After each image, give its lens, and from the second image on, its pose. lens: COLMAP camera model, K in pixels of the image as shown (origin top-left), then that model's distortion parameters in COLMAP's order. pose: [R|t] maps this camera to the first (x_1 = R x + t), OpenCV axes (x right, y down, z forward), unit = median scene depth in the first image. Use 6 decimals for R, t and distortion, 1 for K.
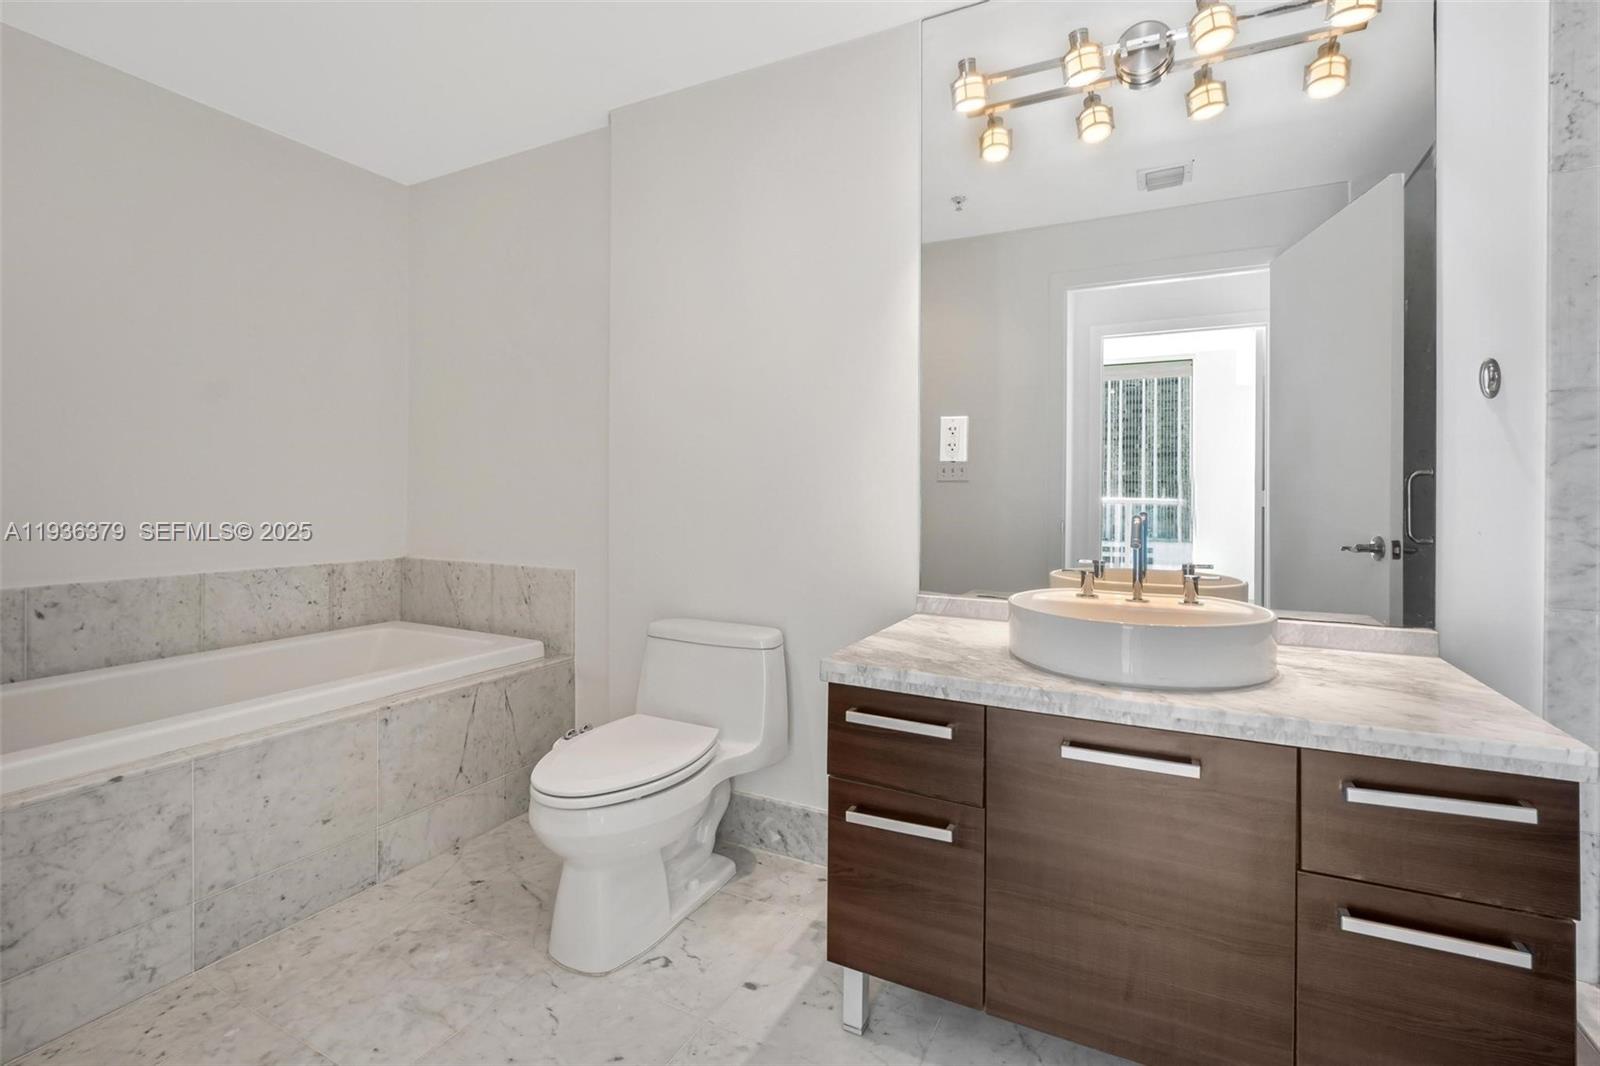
lens RADIAL K [[722.5, 0, 807.3], [0, 722.5, 517.2], [0, 0, 1]] dist [-0.011669, 0.001062]
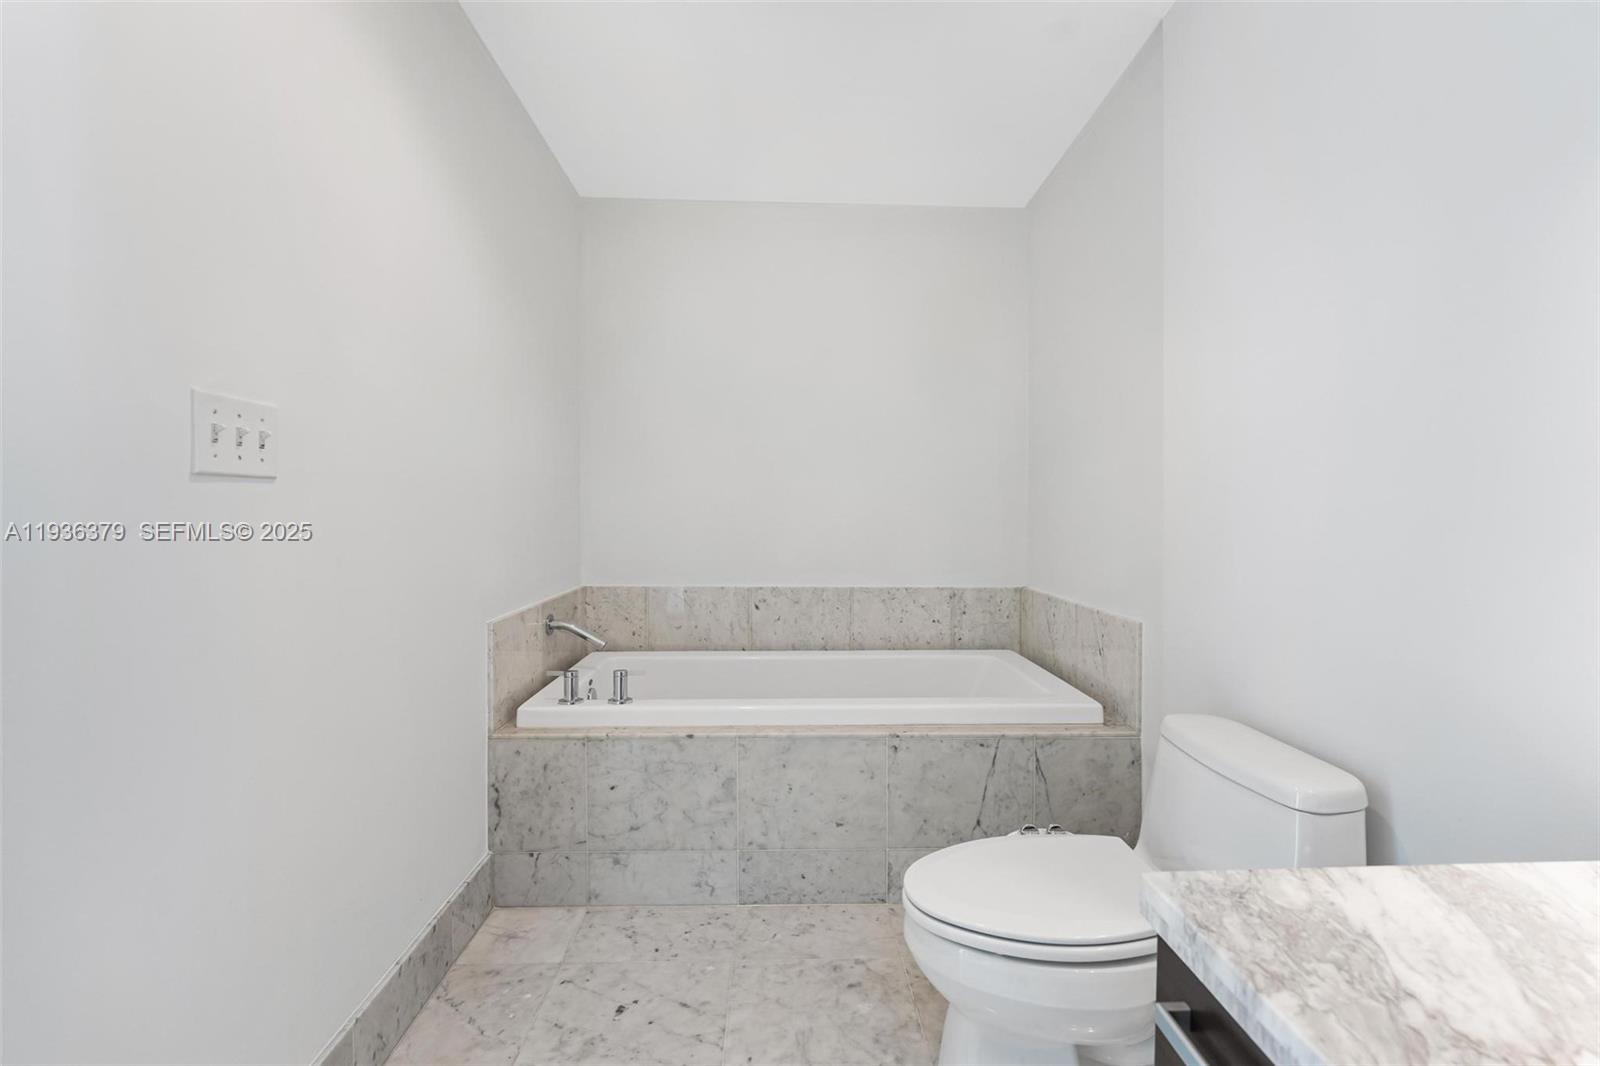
lens RADIAL K [[722.5, 0, 801.7], [0, 722.5, 534.3], [0, 0, 1]] dist [-0.011669, 0.001062]
pose [[0.480418, 0.023149, -0.876734, 0.243415], [-0.030017, 0.999500, 0.009942, -0.026301], [0.876526, 0.021541, 0.480872, 0.393481]]
